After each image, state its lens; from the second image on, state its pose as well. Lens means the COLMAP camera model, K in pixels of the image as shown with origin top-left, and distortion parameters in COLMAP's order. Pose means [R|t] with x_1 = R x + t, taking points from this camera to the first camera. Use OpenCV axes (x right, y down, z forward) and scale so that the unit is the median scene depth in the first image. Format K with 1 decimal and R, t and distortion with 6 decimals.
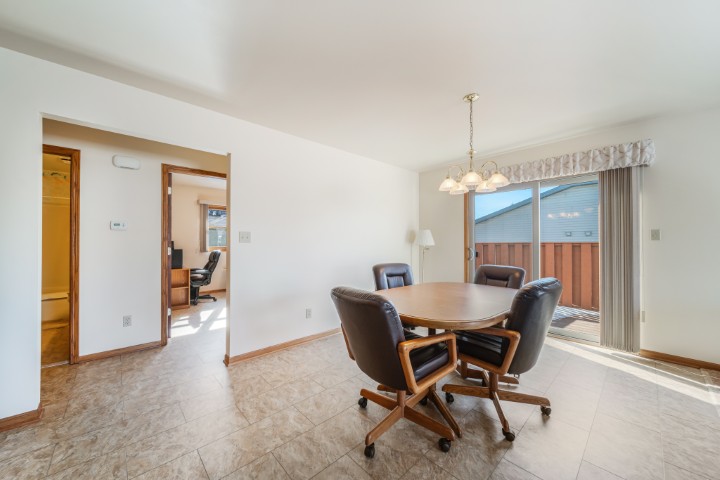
lens RADIAL K [[256.5, 0, 360.0], [0, 256.5, 239.3], [0, 0, 1]] dist [0.006866, -0.002013]
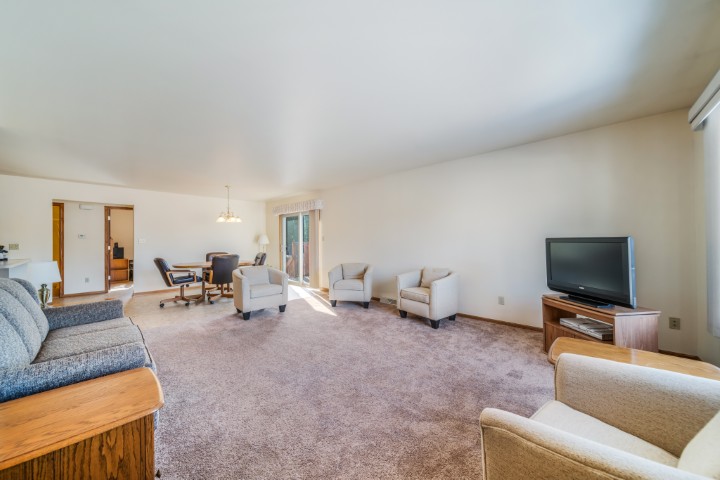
lens RADIAL K [[256.5, 0, 359.4], [0, 256.5, 237.7], [0, 0, 1]] dist [0.006866, -0.002013]
pose [[0.997887, -0.006160, 0.064681, 1.319216], [0.006158, 0.999981, 0.000235, -0.024025], [-0.064682, 0.000164, 0.997906, -1.389037]]
